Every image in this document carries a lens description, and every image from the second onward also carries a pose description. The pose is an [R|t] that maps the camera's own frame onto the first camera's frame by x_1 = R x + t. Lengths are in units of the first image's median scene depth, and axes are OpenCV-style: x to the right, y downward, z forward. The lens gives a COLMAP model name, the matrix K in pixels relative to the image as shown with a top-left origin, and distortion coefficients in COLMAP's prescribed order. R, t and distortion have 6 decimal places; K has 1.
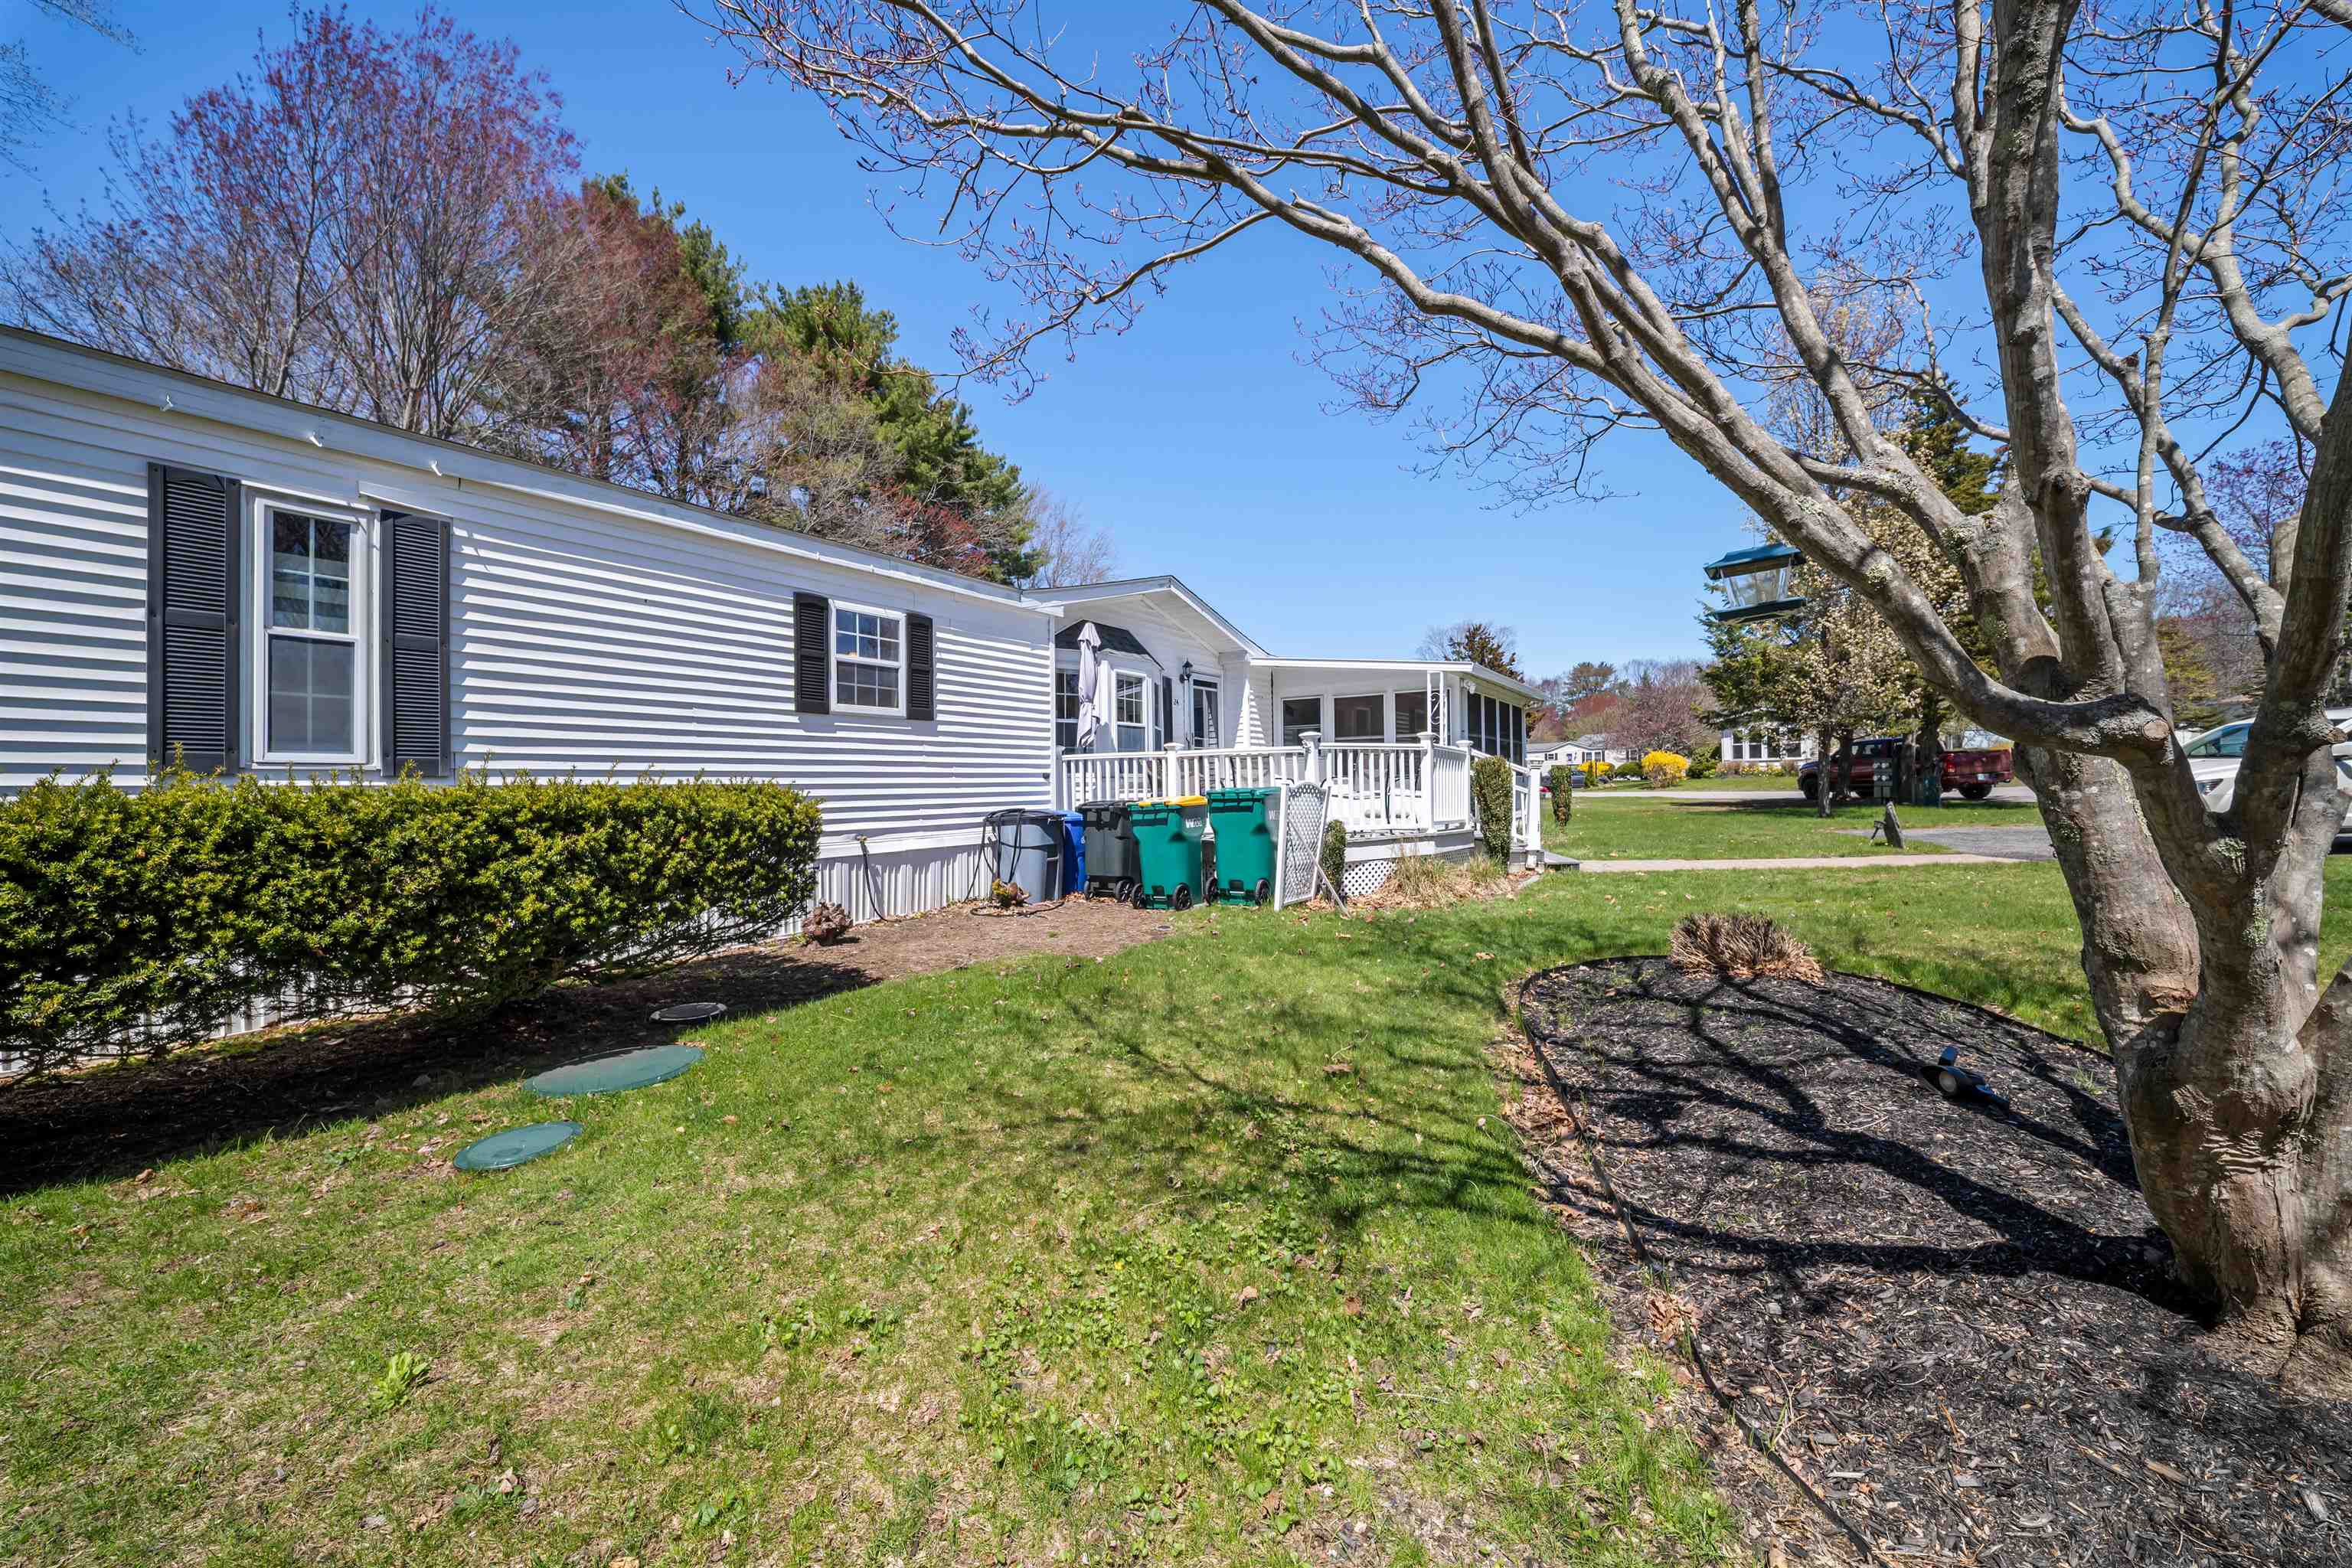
lens RADIAL K [[816.8, 0, 1172.1], [0, 816.8, 774.3], [0, 0, 1]] dist [0.000421, -0.000231]
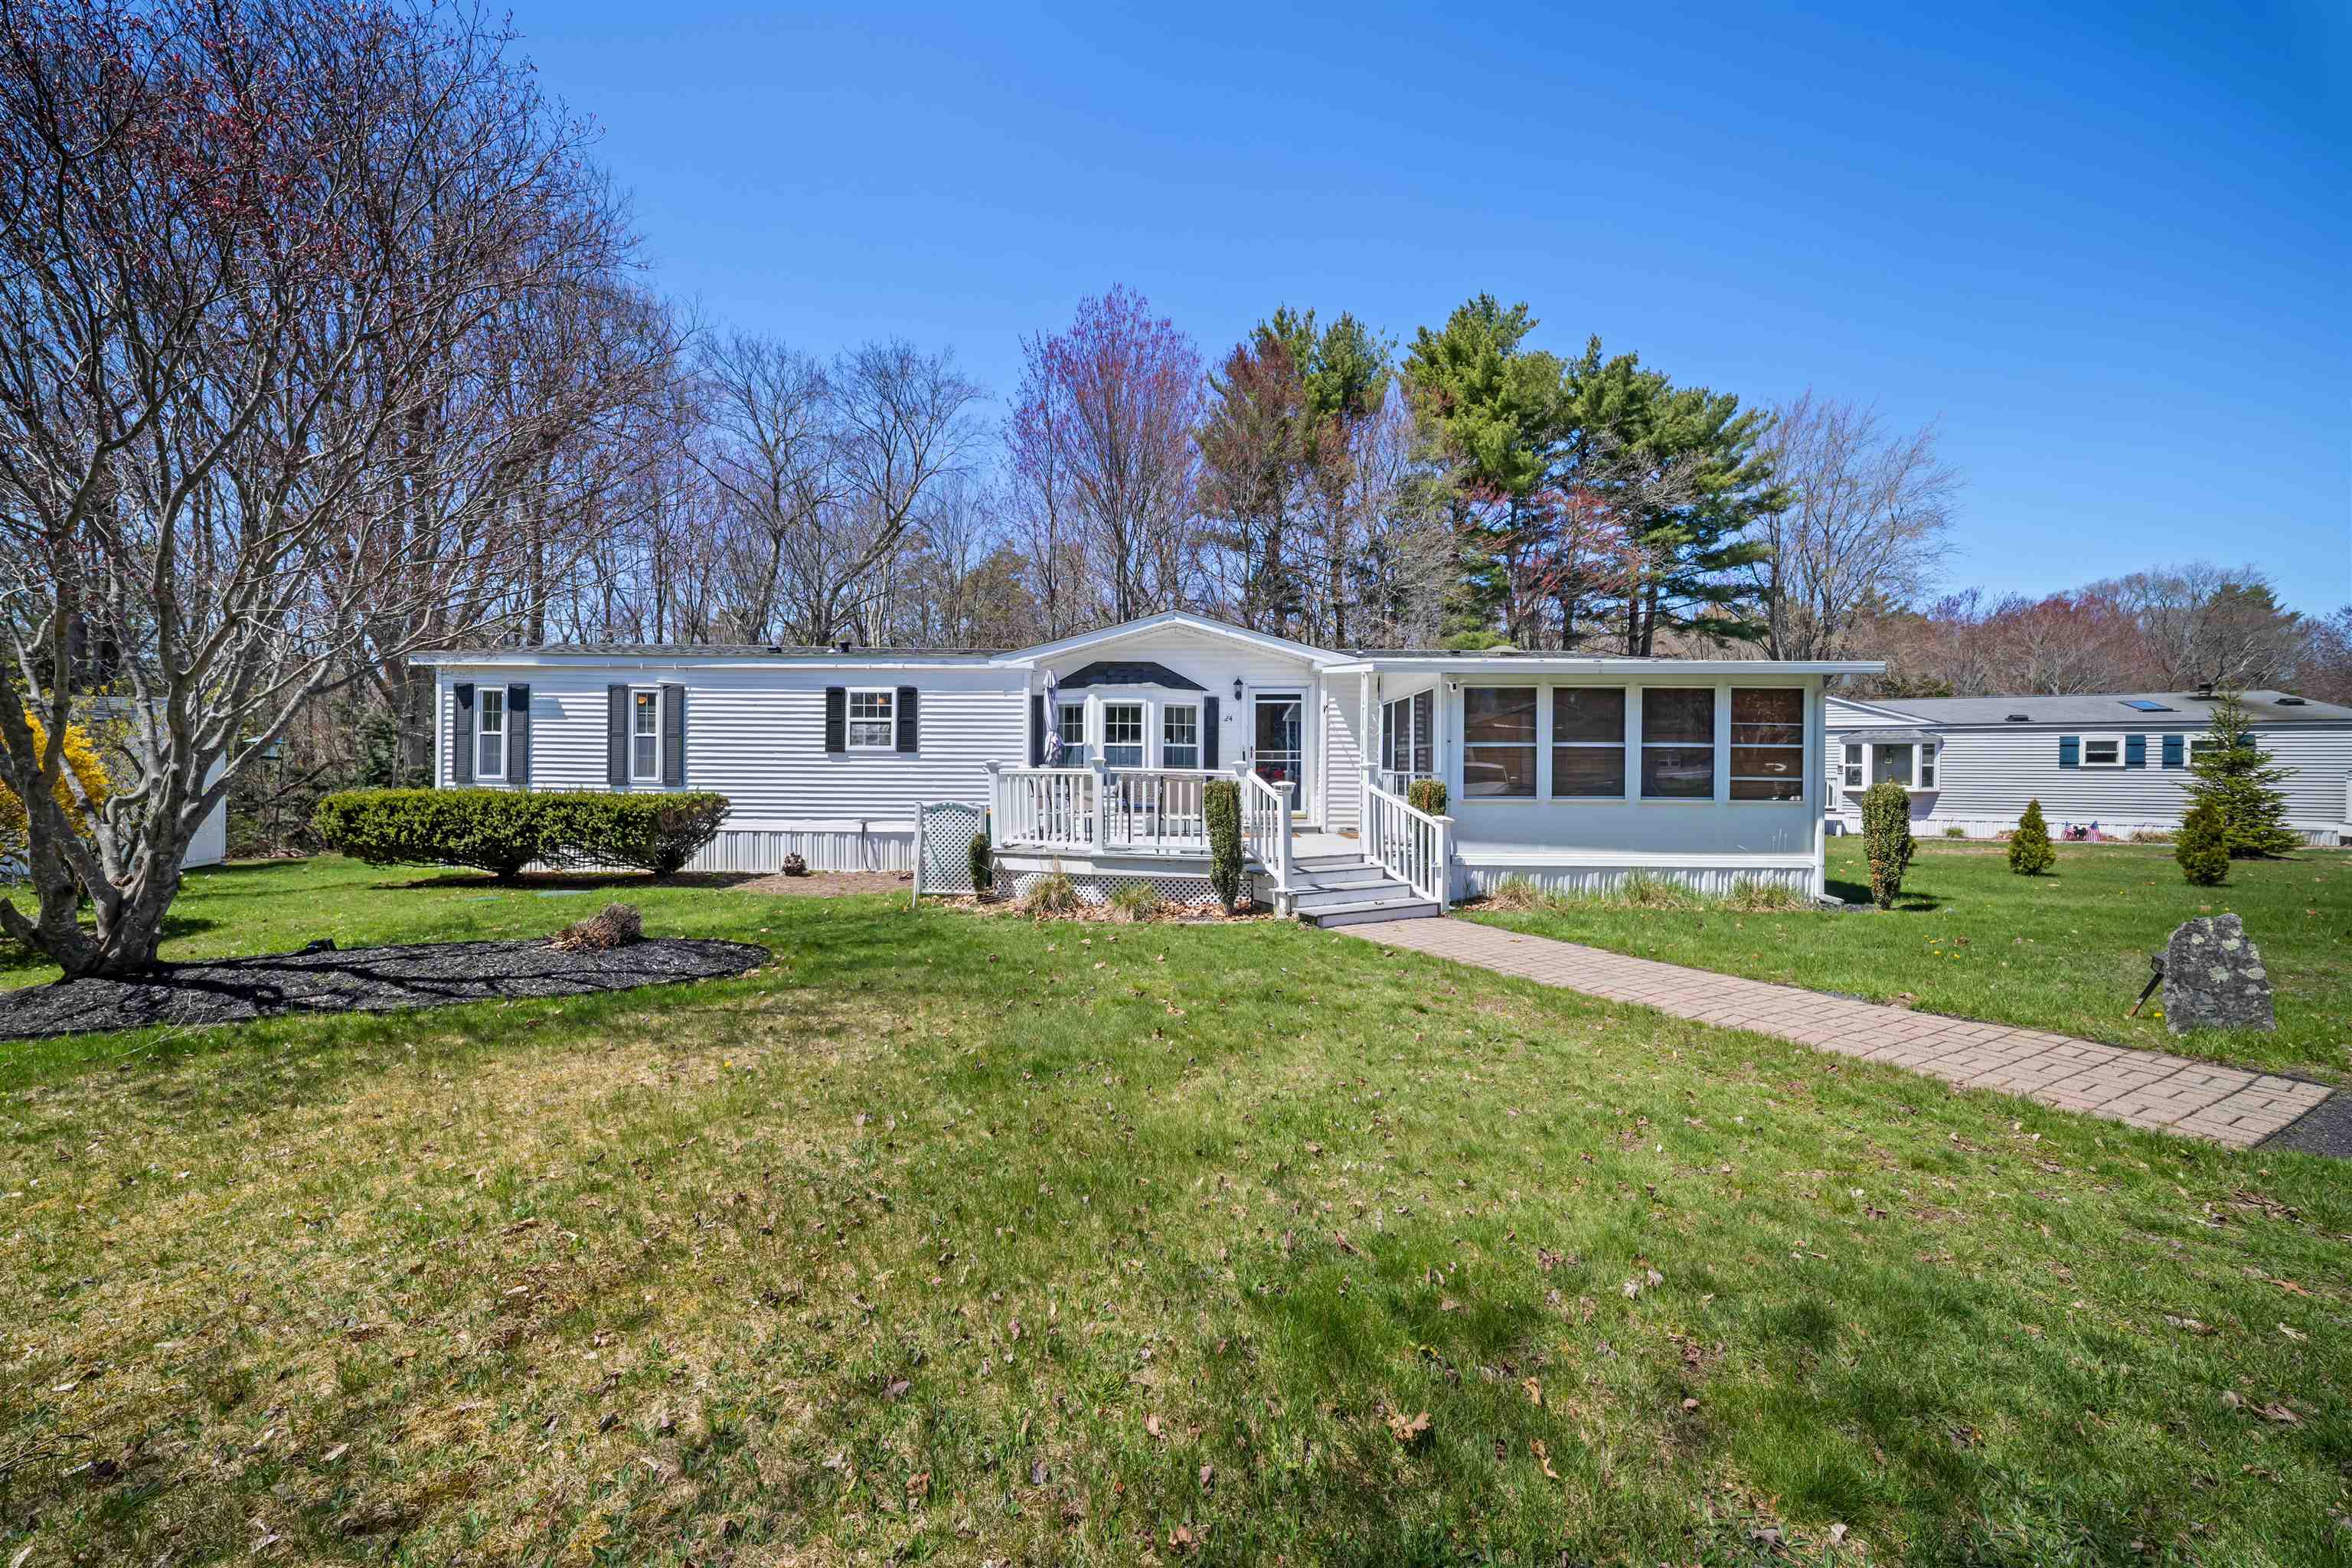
lens RADIAL K [[816.8, 0, 1172.1], [0, 816.8, 774.3], [0, 0, 1]] dist [0.000421, -0.000231]
pose [[0.604929, 0.003725, -0.796270, 1.431735], [0.000757, 0.999986, 0.005253, -0.032808], [0.796279, -0.003781, 0.604918, 0.479322]]
